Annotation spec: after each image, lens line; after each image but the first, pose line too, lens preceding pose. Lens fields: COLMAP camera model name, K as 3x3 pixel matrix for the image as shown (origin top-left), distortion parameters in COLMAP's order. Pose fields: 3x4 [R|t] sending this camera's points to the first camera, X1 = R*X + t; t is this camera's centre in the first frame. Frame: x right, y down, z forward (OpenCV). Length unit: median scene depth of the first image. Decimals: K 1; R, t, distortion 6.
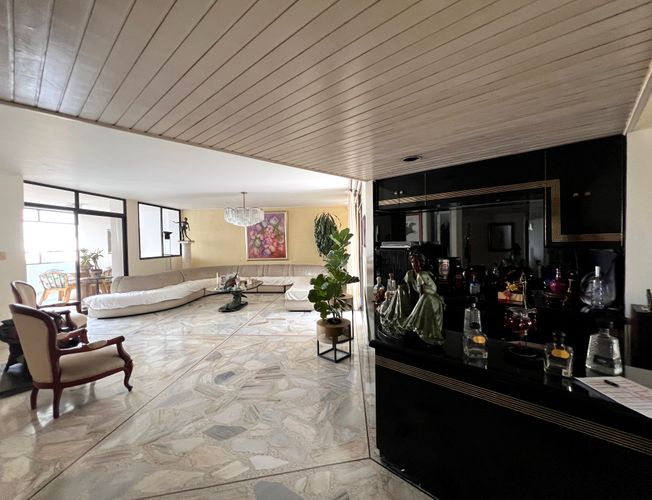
lens RADIAL K [[270.2, 0, 331.5], [0, 270.2, 247.9], [0, 0, 1]] dist [-0.000221, 0.000096]
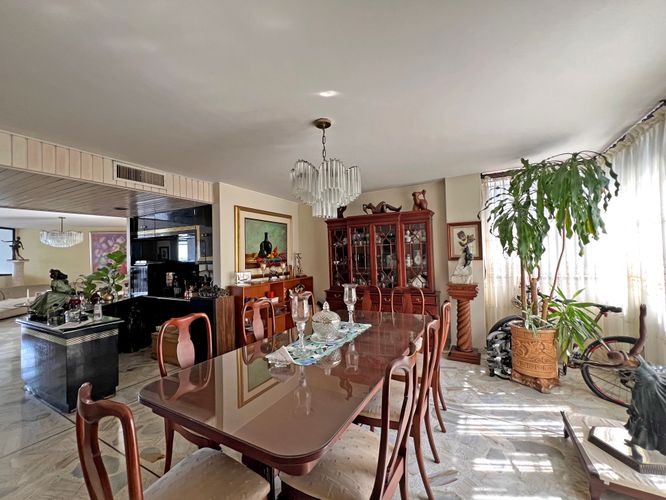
lens RADIAL K [[274.4, 0, 331.0], [0, 274.4, 249.1], [0, 0, 1]] dist [-0.000235, 0.000806]
pose [[0.973617, -0.003534, 0.228159, 0.977928], [0.014427, 0.998833, -0.046092, -0.003253], [-0.227730, 0.048168, 0.972532, -0.711267]]
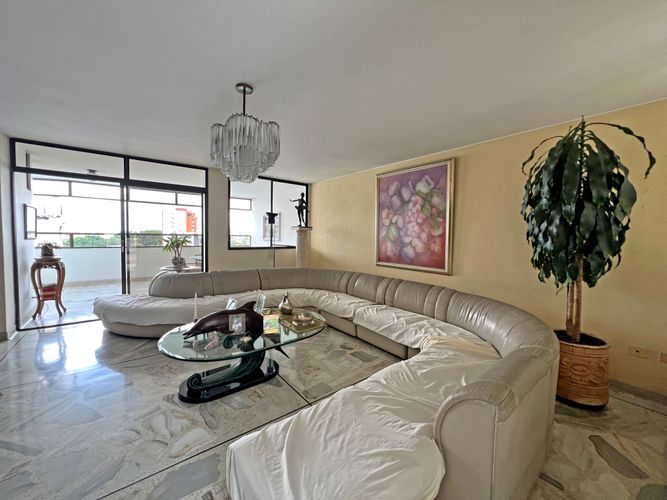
lens RADIAL K [[267.3, 0, 330.9], [0, 267.3, 247.9], [0, 0, 1]] dist [-0.001582, 0.000012]
pose [[0.672432, 0.068655, -0.736968, 0.054128], [-0.046961, 0.997640, 0.050090, -0.027371], [0.738668, 0.000927, 0.674069, 1.592480]]
